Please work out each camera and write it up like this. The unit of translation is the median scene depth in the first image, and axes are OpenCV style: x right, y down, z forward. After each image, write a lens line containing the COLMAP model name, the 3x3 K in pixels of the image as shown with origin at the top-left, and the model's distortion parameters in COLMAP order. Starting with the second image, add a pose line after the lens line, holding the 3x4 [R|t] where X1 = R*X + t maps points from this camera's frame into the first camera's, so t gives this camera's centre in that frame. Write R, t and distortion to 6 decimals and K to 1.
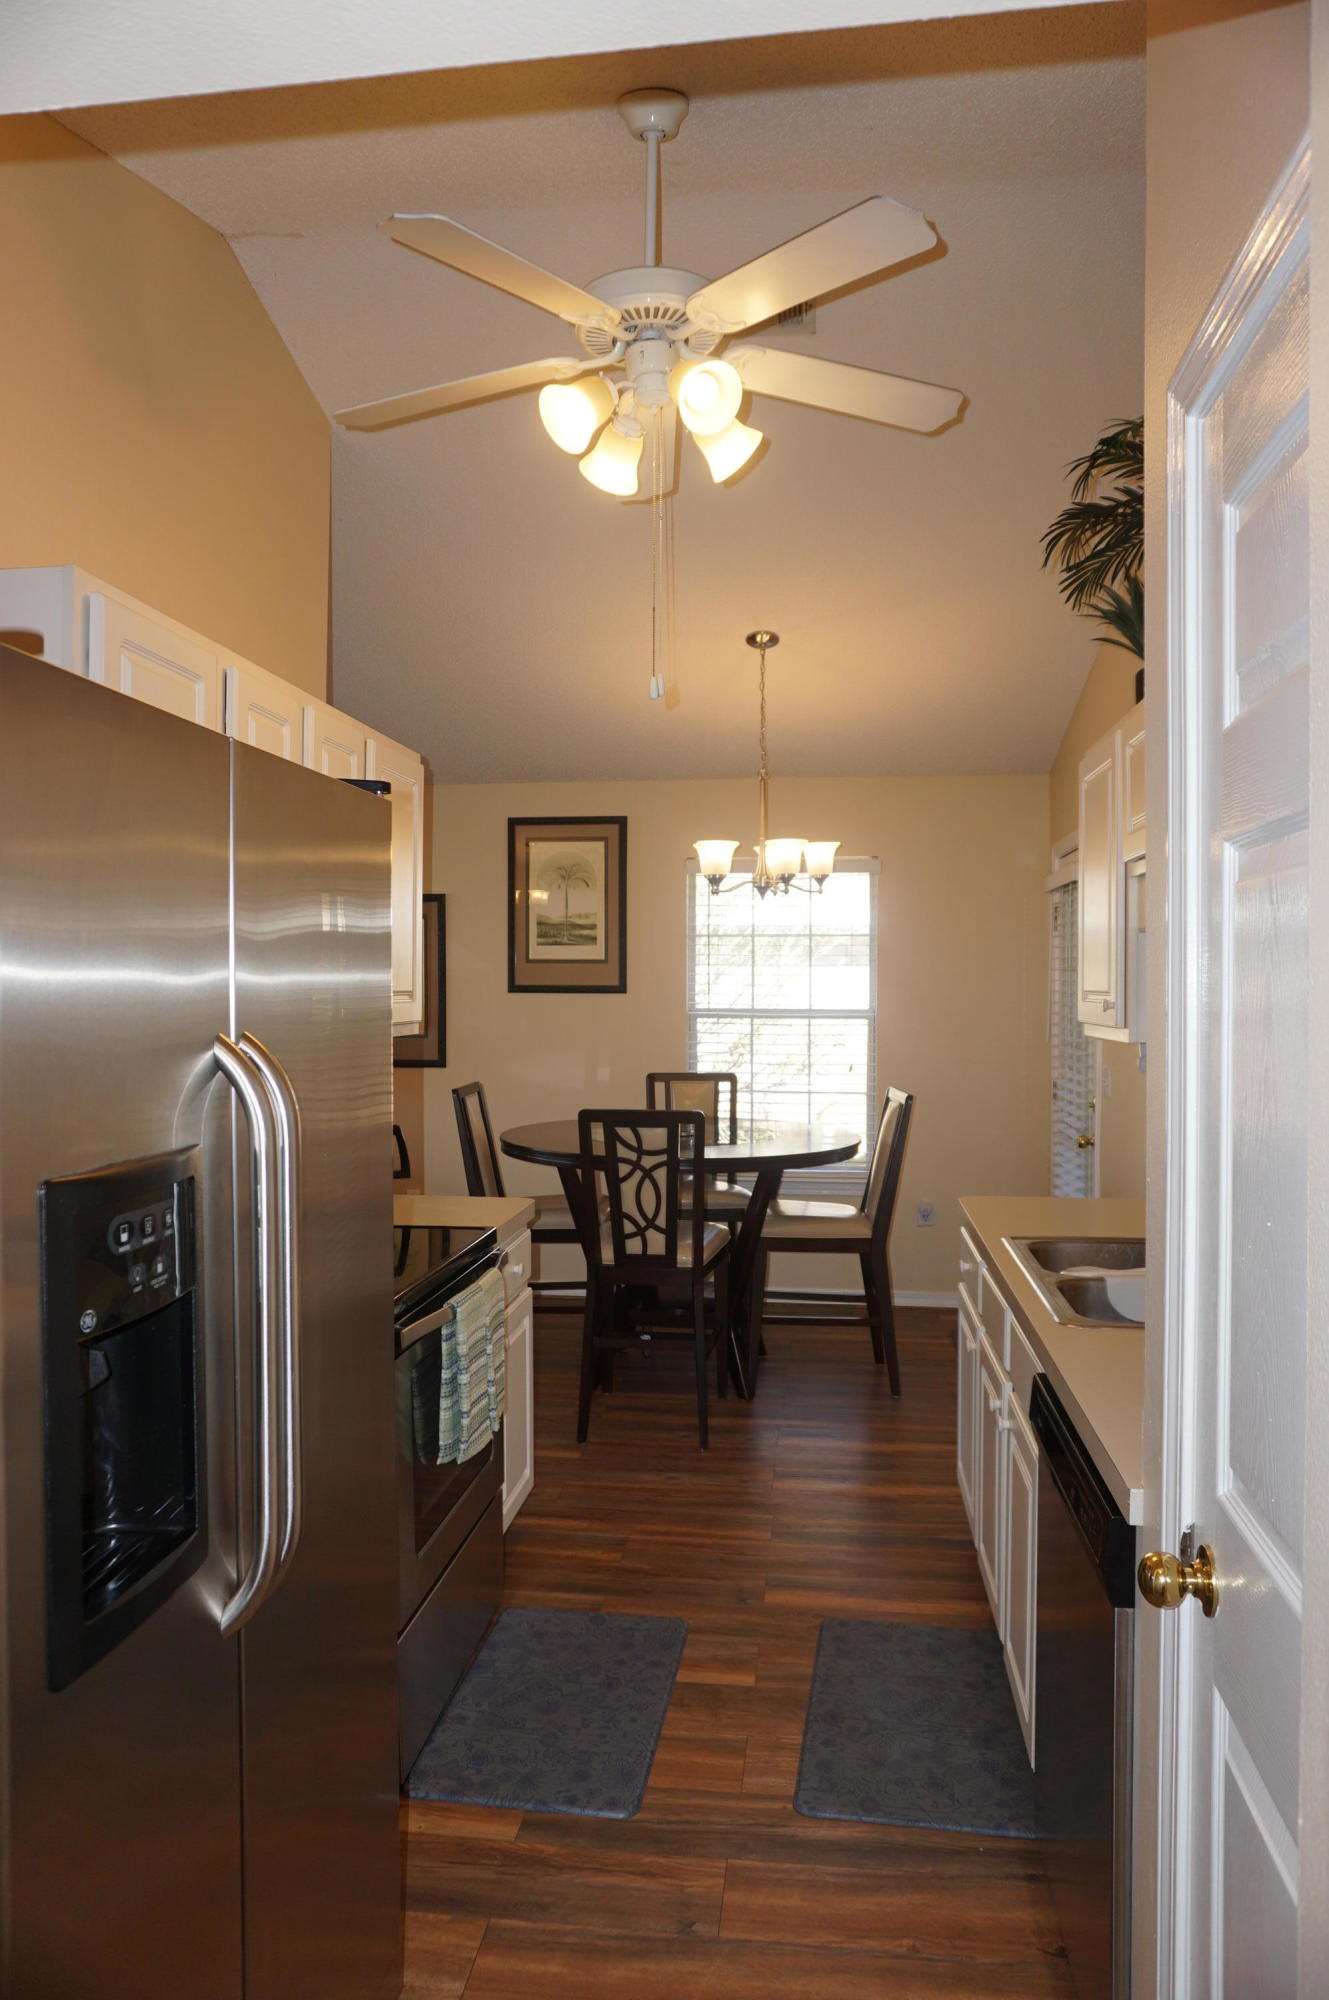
lens RADIAL K [[1325.3, 0, 663.4], [0, 1325.3, 992.0], [0, 0, 1]] dist [-0.053517, 0.035705]
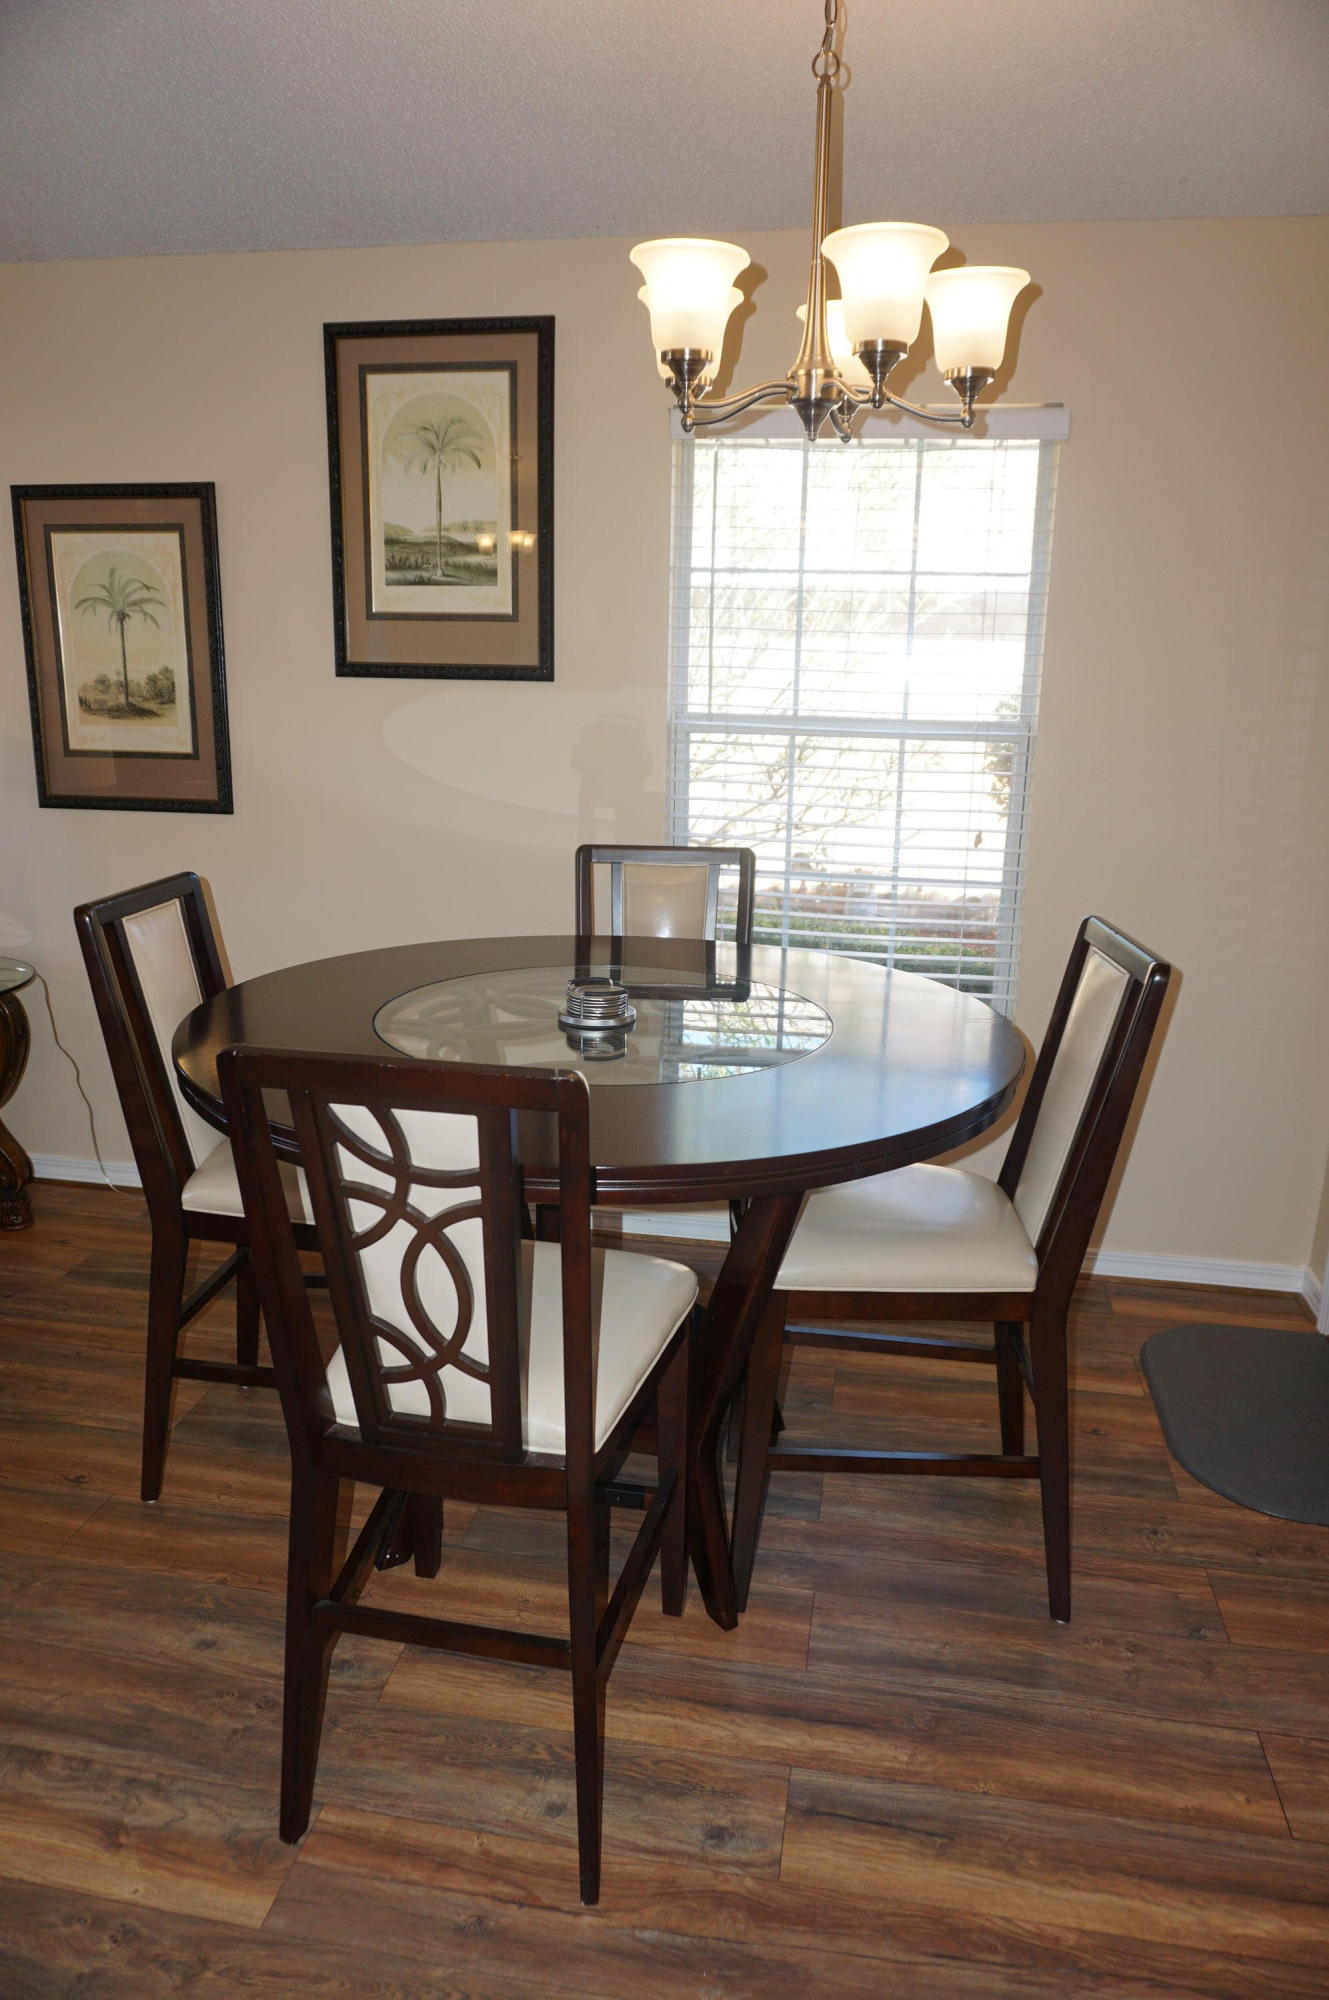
lens RADIAL K [[1367.5, 0, 651.1], [0, 1367.5, 1010.2], [0, 0, 1]] dist [-0.056740, 0.058350]
pose [[0.998399, 0.029543, -0.048234, 0.060042], [-0.017153, 0.970738, 0.239526, -0.004014], [0.053899, -0.238315, 0.969691, 0.666472]]
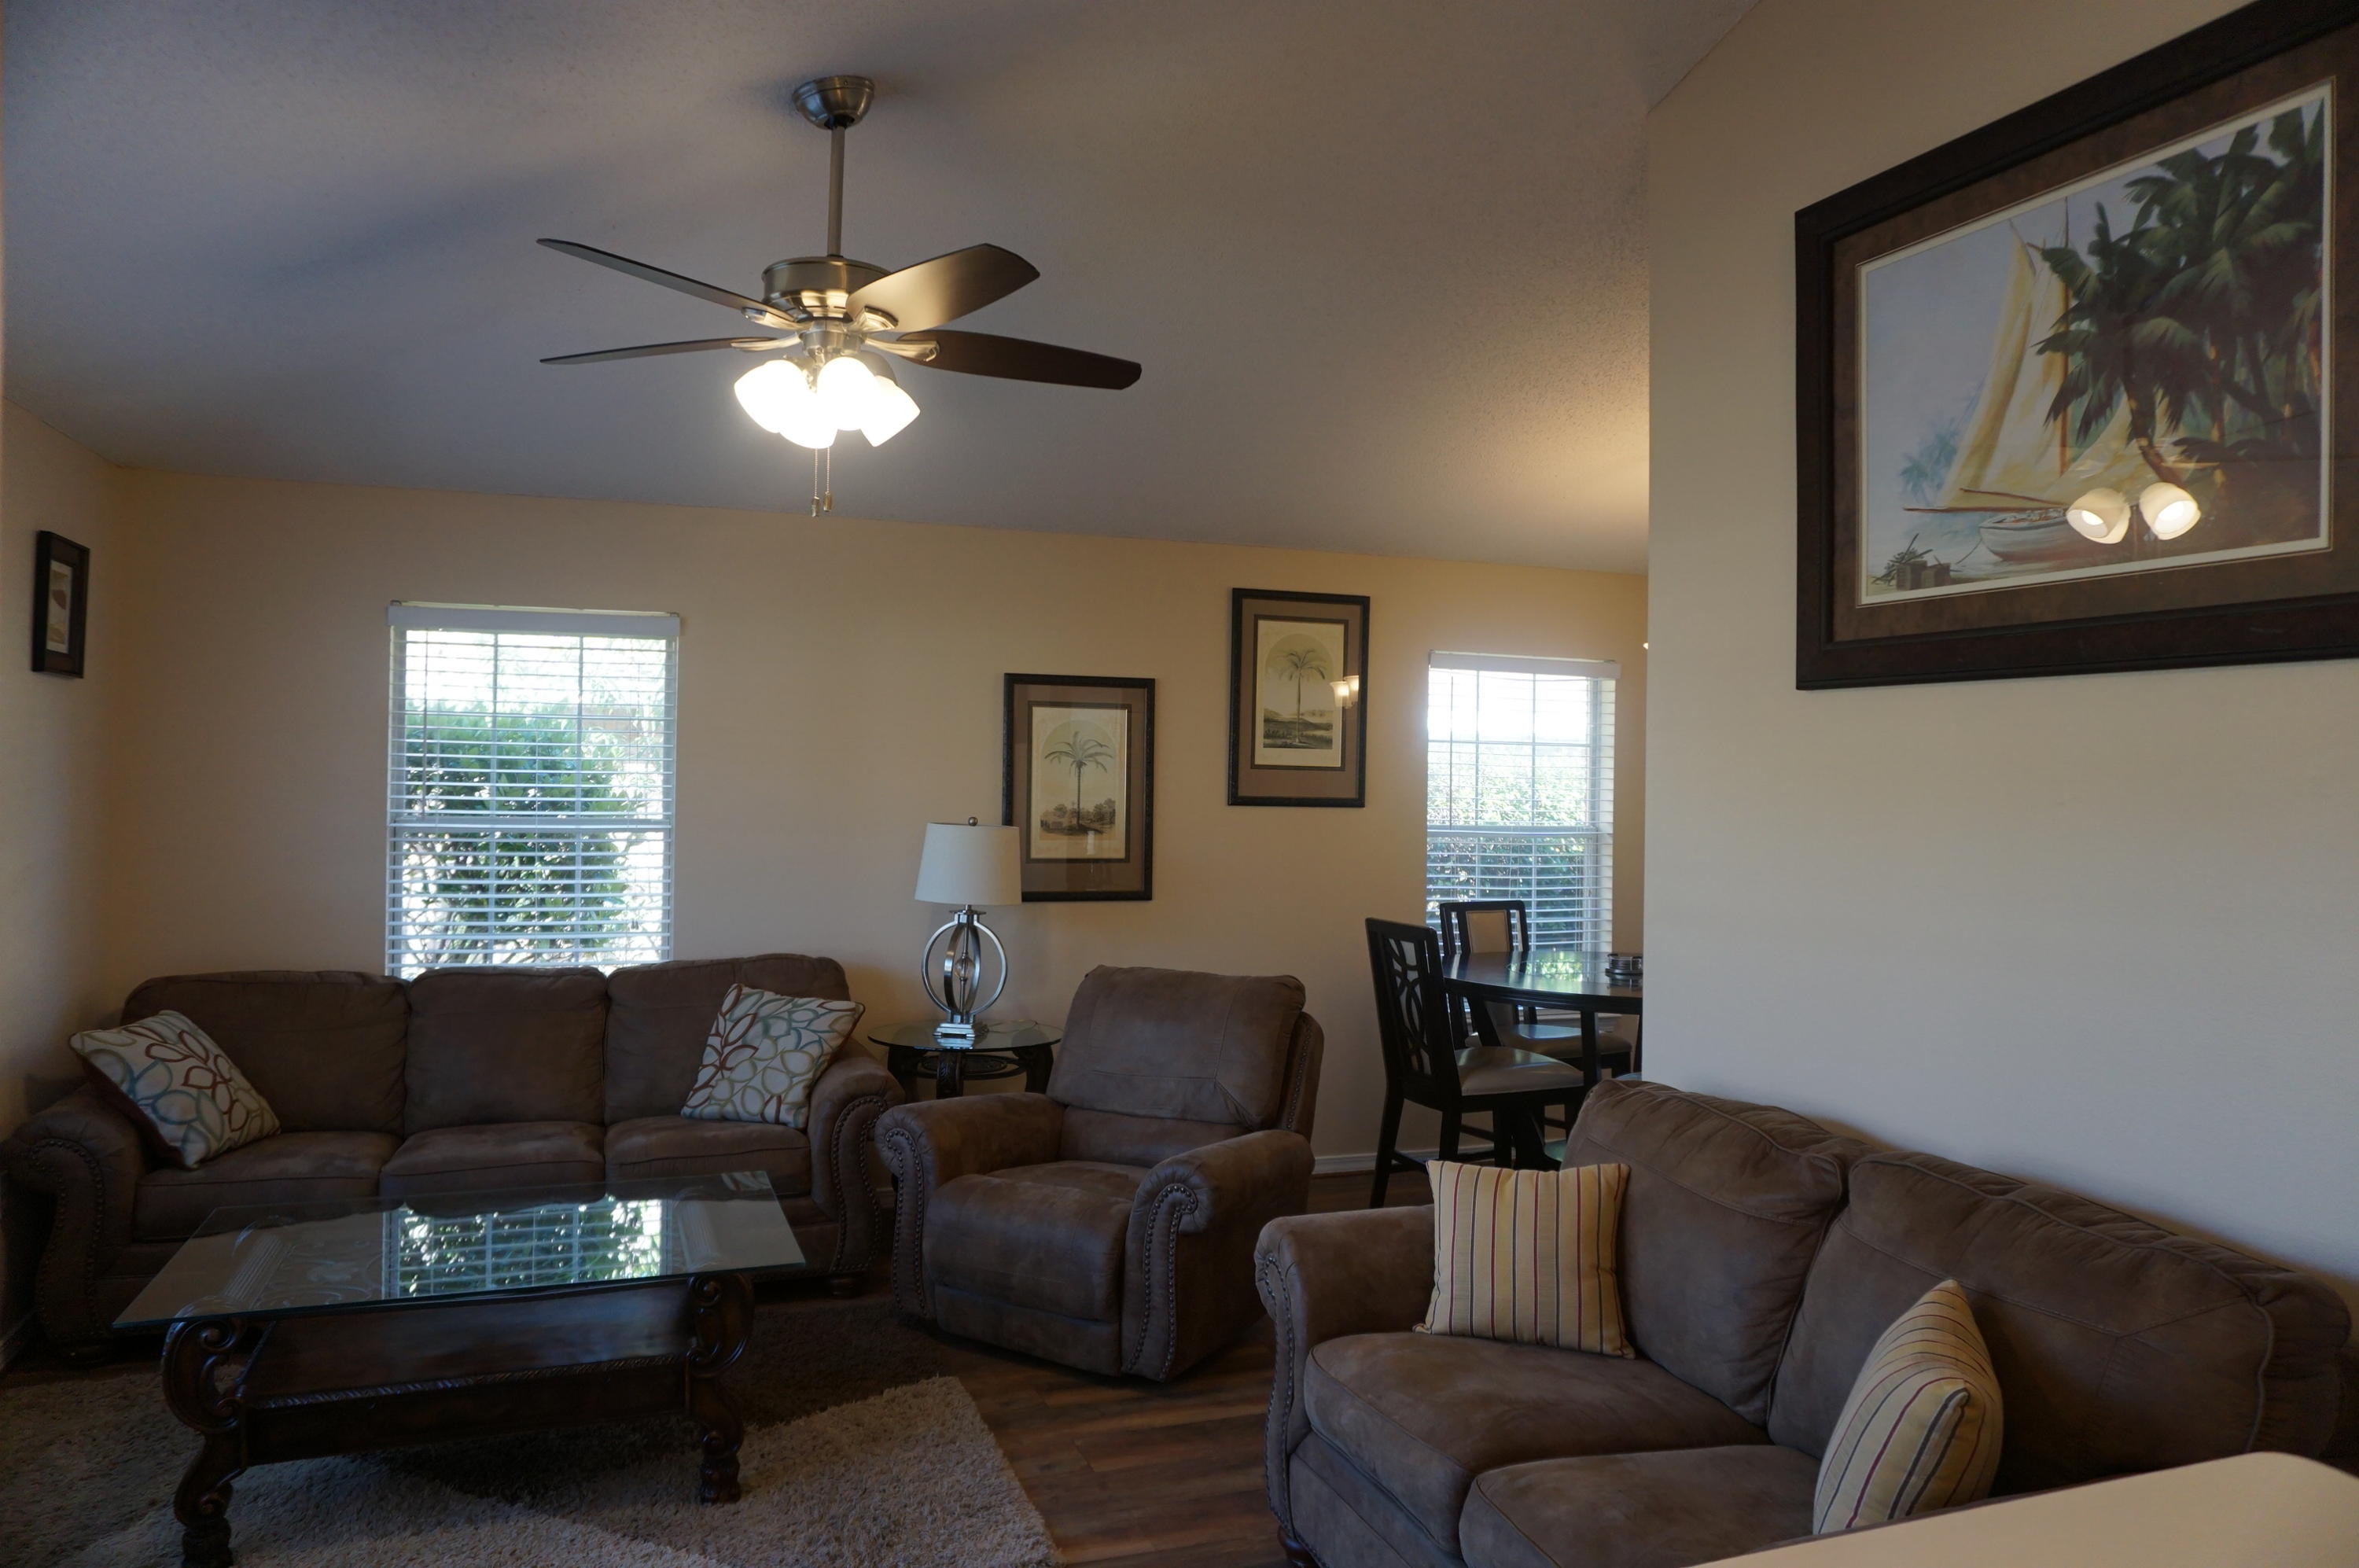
lens RADIAL K [[1587.6, 0, 1175.3], [0, 1587.6, 774.5], [0, 0, 1]] dist [-0.046720, 0.040425]
pose [[0.882957, 0.015804, 0.469187, -0.896772], [-0.011656, 0.999863, -0.011743, -0.010067], [-0.469308, 0.004900, 0.883021, 0.250603]]
